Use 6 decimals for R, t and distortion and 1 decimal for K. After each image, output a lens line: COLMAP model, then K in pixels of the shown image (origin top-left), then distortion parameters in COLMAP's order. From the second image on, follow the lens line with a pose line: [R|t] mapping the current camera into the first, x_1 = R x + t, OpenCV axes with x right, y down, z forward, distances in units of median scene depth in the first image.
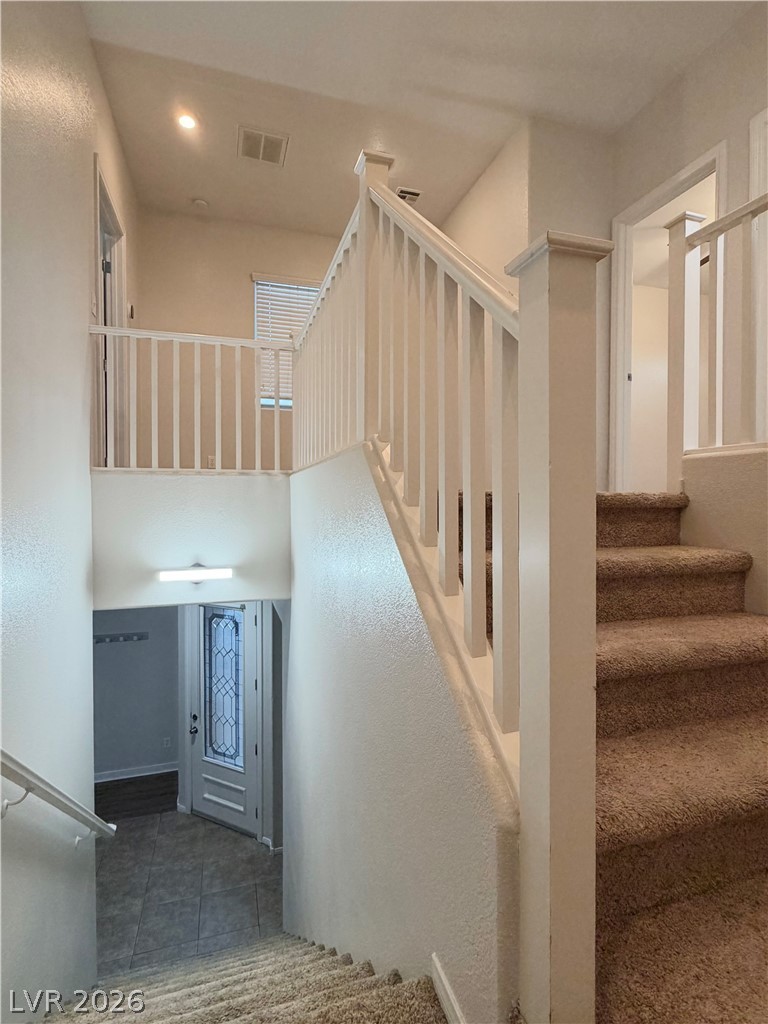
lens RADIAL K [[515.7, 0, 385.1], [0, 515.7, 510.2], [0, 0, 1]] dist [-0.004324, -0.000301]
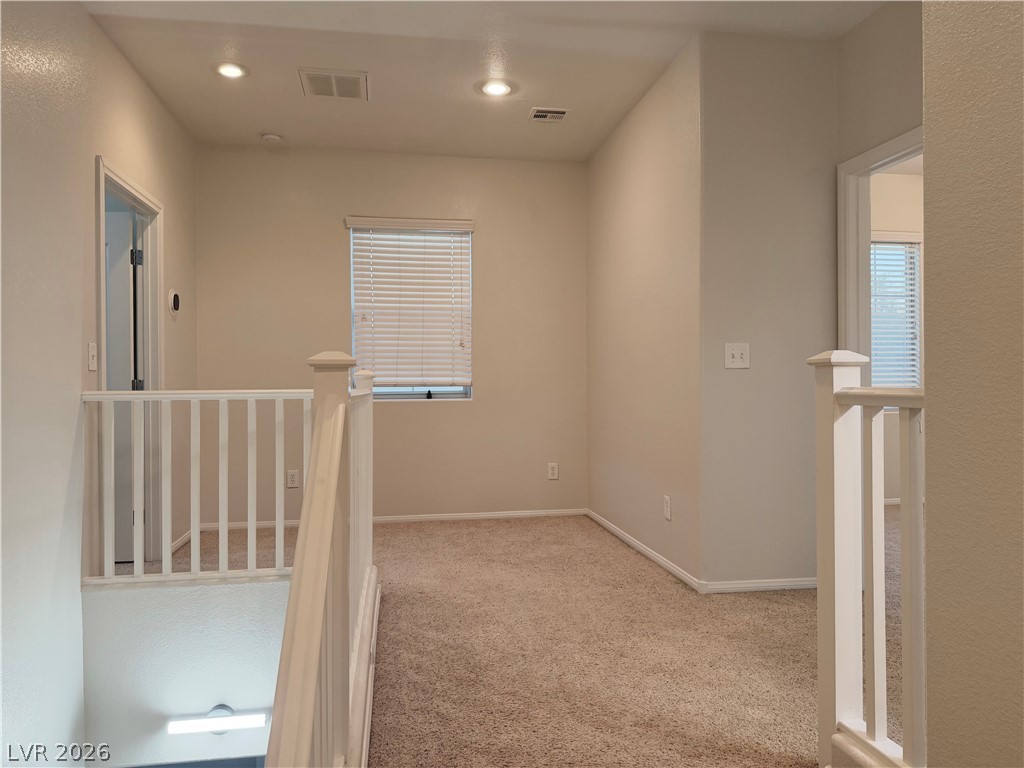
lens RADIAL K [[729.1, 0, 514.2], [0, 729.1, 382.7], [0, 0, 1]] dist [0.037089, -0.054734]
pose [[0.989952, -0.006705, -0.141248, 0.158536], [0.003917, 0.999792, -0.020004, -0.265001], [0.141352, 0.019249, 0.989772, 0.014566]]
